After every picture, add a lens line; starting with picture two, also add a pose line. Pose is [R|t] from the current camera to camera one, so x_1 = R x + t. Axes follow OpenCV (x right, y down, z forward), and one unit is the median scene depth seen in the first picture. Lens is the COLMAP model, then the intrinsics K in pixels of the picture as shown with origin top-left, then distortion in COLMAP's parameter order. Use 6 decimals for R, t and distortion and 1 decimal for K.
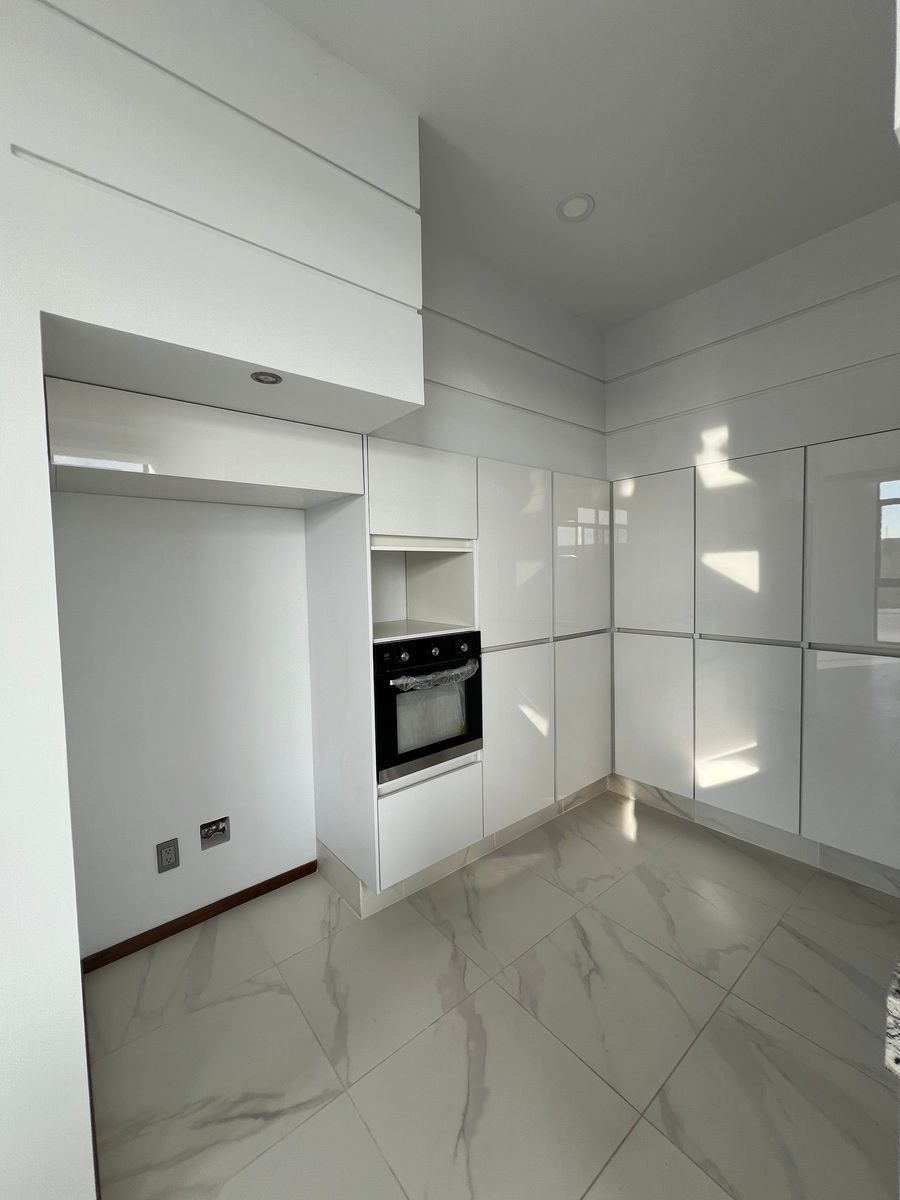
lens RADIAL K [[480.9, 0, 450.4], [0, 480.9, 598.3], [0, 0, 1]] dist [0.000166, -0.000003]
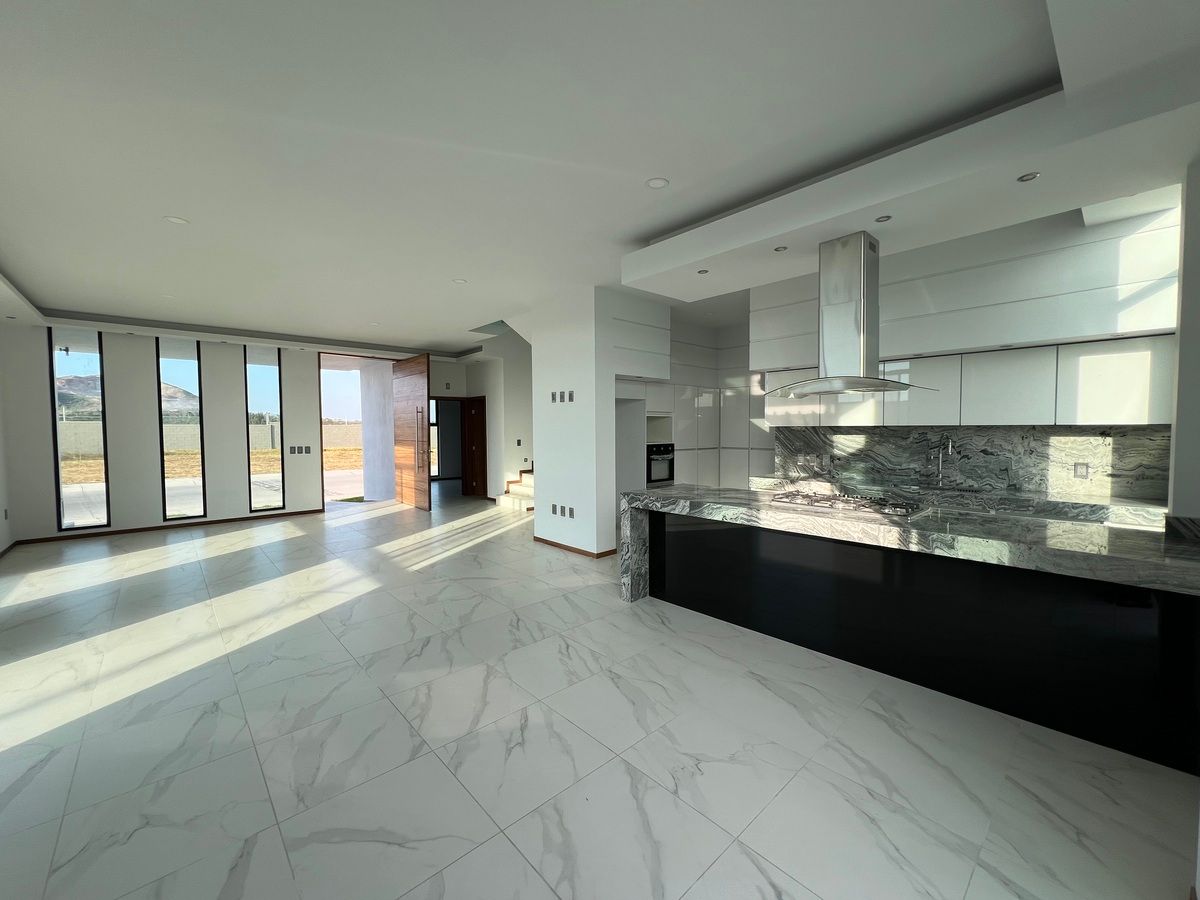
lens RADIAL K [[480.9, 0, 599.5], [0, 480.9, 447.8], [0, 0, 1]] dist [0.000166, -0.000003]
pose [[0.998102, 0.021203, 0.057819, -0.571982], [-0.020892, 0.999764, -0.005969, 0.123130], [-0.057932, 0.004749, 0.998309, -1.939256]]
